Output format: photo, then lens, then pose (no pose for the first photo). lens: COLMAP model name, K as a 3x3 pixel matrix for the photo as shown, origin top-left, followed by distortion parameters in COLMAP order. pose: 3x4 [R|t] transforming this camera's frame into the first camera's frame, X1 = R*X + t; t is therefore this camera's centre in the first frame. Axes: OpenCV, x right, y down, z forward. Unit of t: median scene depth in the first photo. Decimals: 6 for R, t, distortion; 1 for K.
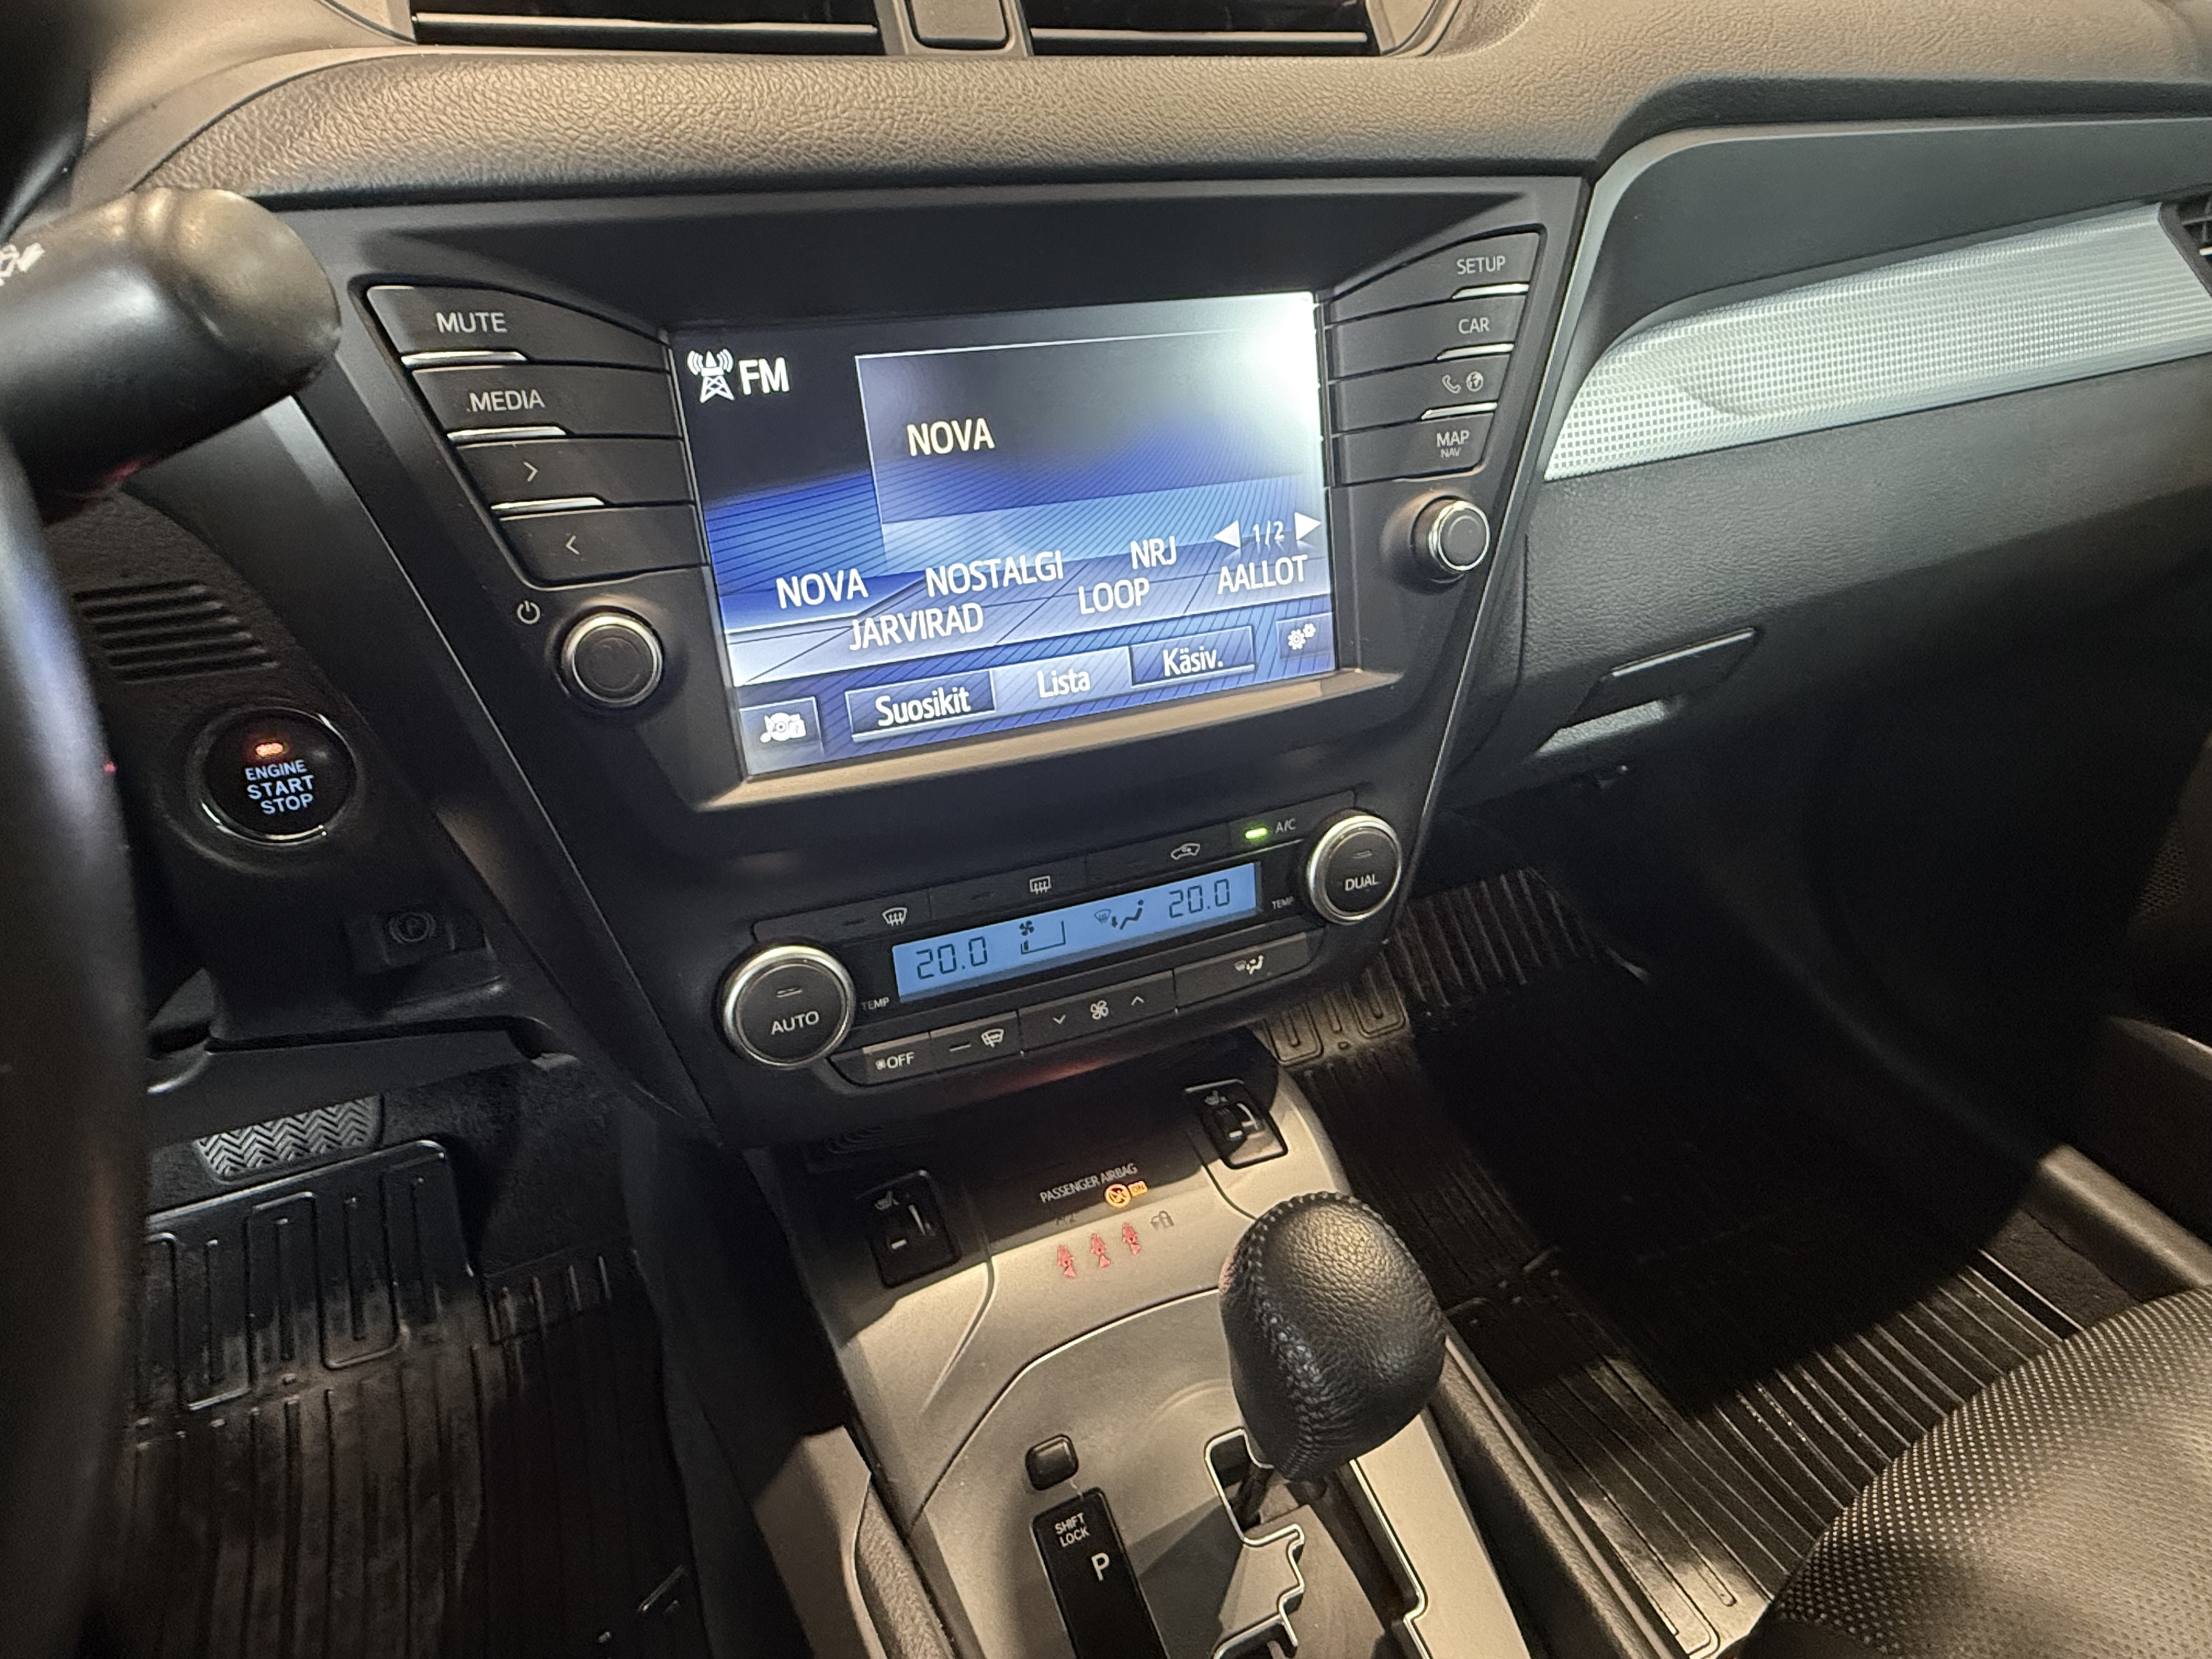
lens RADIAL K [[1269.1, 0, 1106.0], [0, 1269.1, 829.5], [0, 0, 1]] dist [-0.004728, 0.001783]
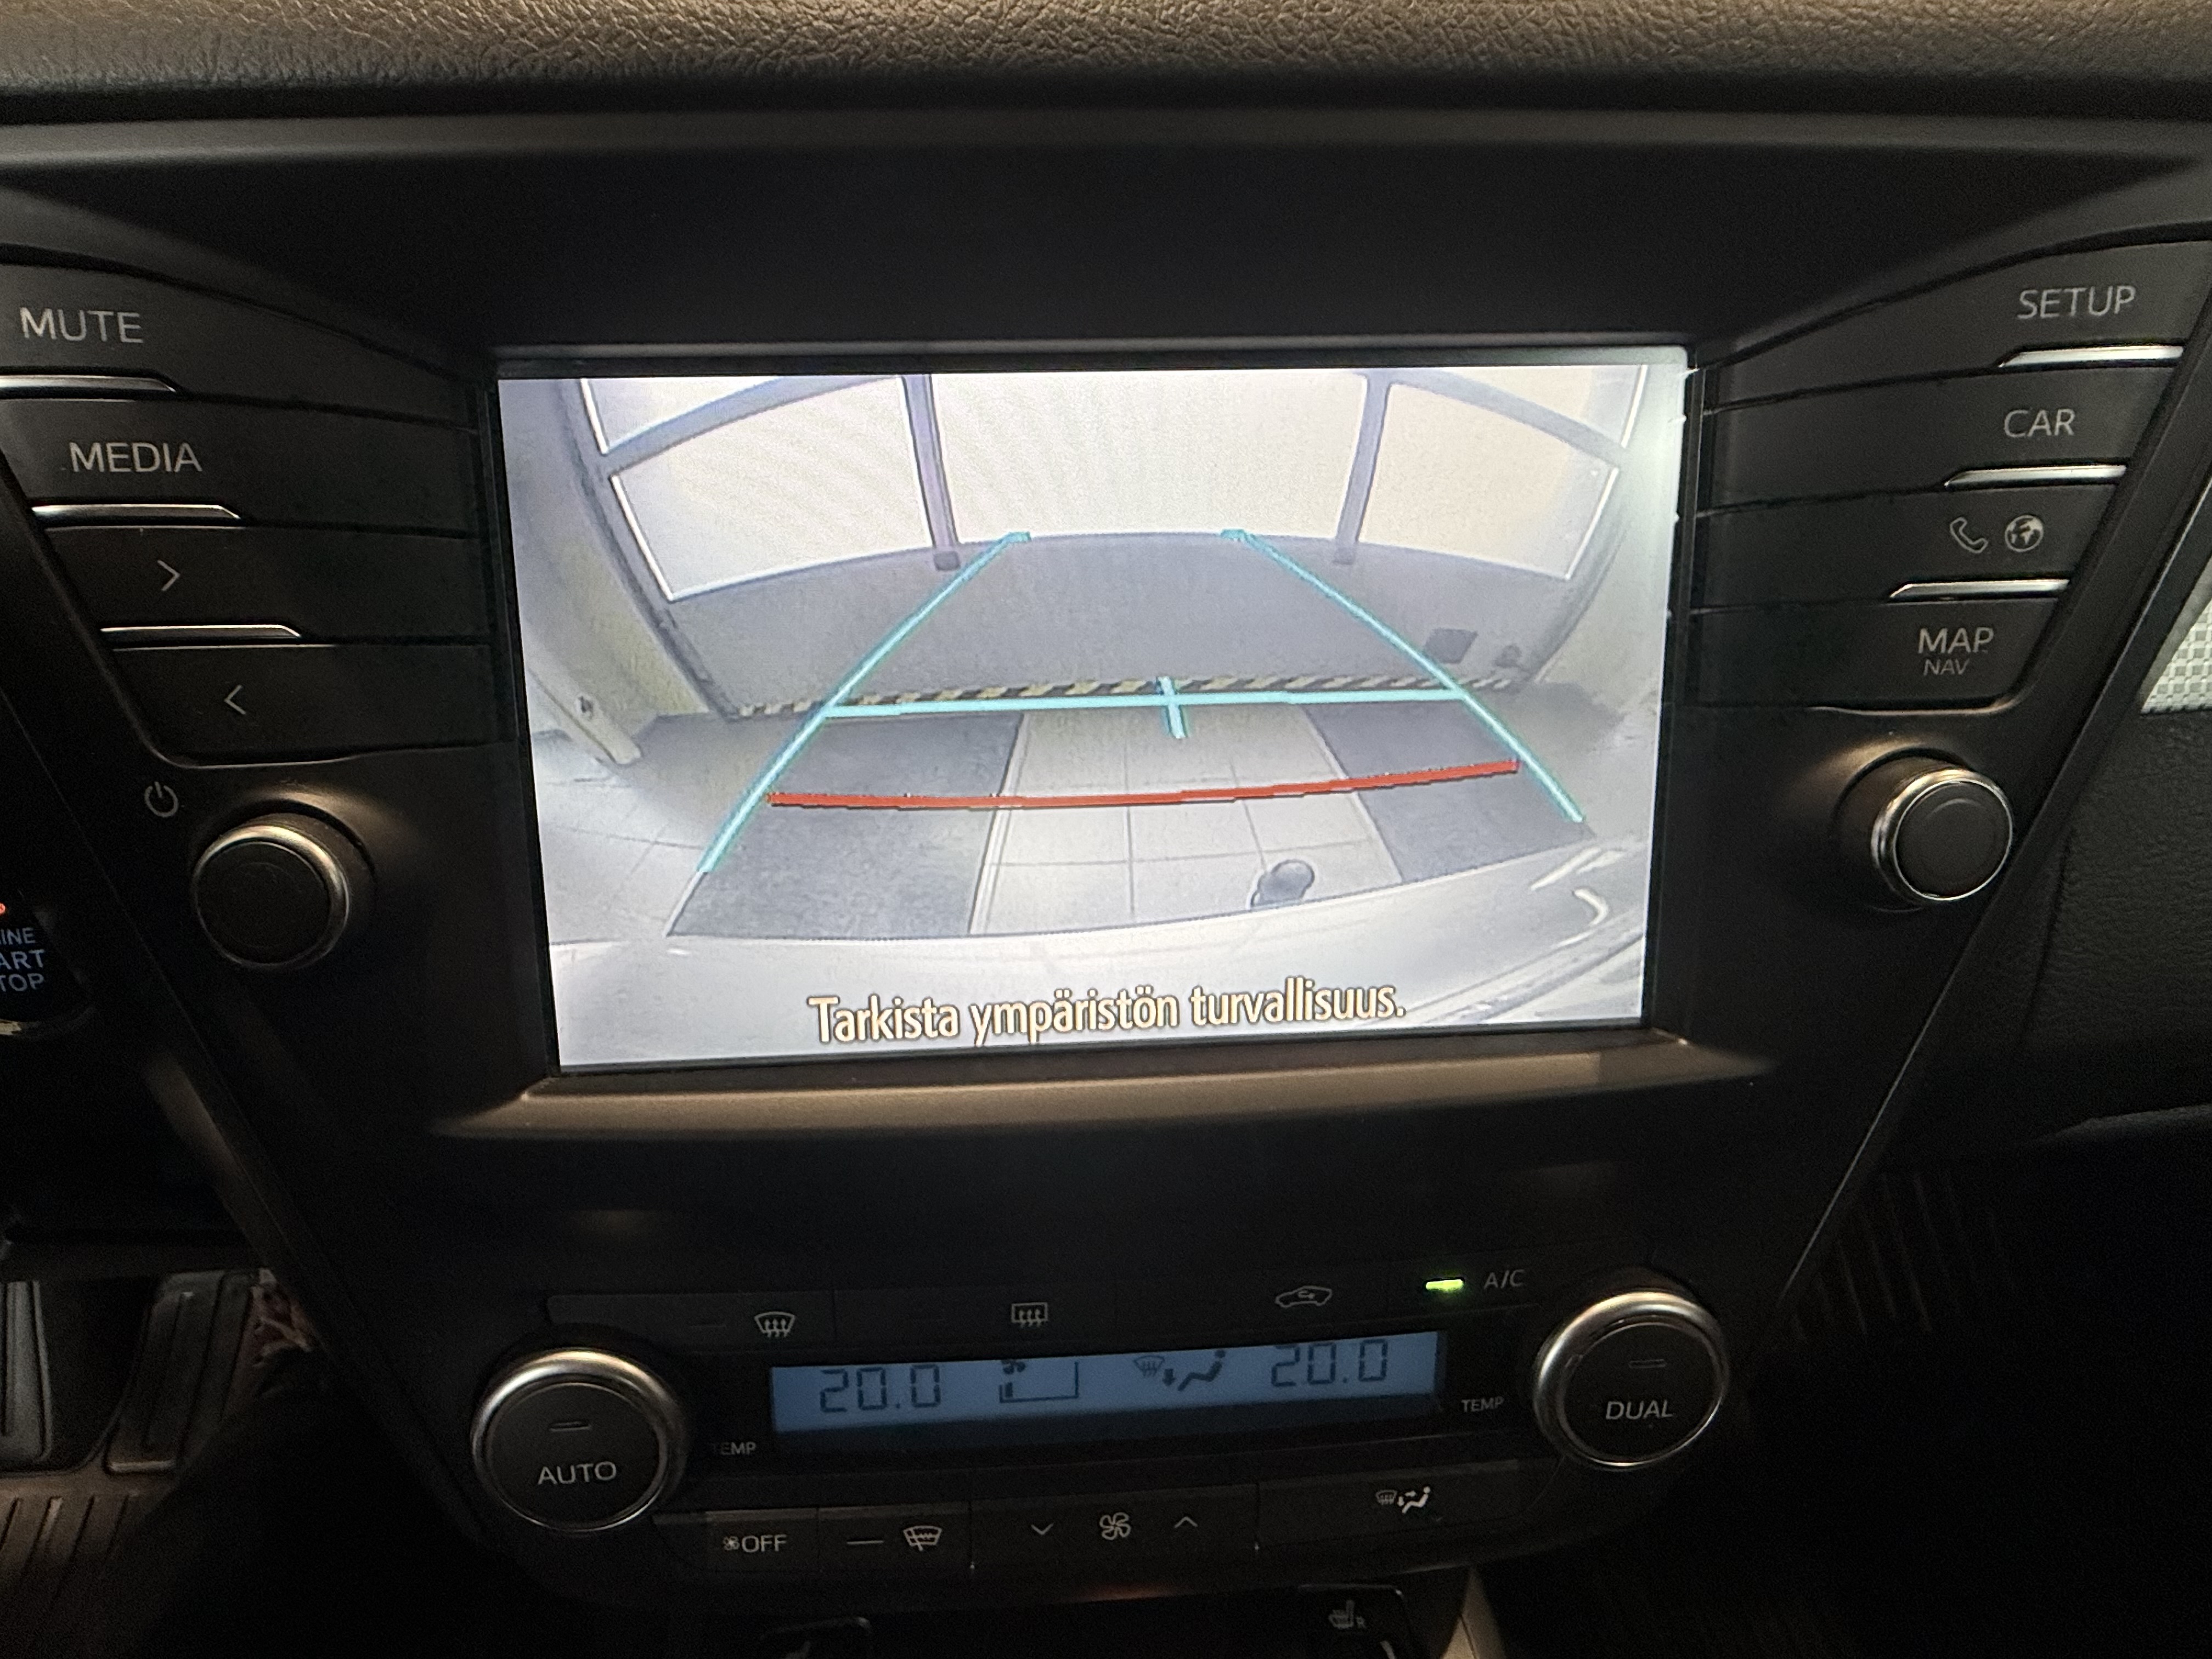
lens RADIAL K [[1282.3, 0, 1025.7], [0, 1282.3, 822.9], [0, 0, 1]] dist [-0.001058, 0.001034]
pose [[0.938862, 0.148215, -0.310758, 0.099103], [-0.166785, 0.985410, -0.033903, -0.163329], [0.301199, 0.083660, 0.949884, 0.424646]]
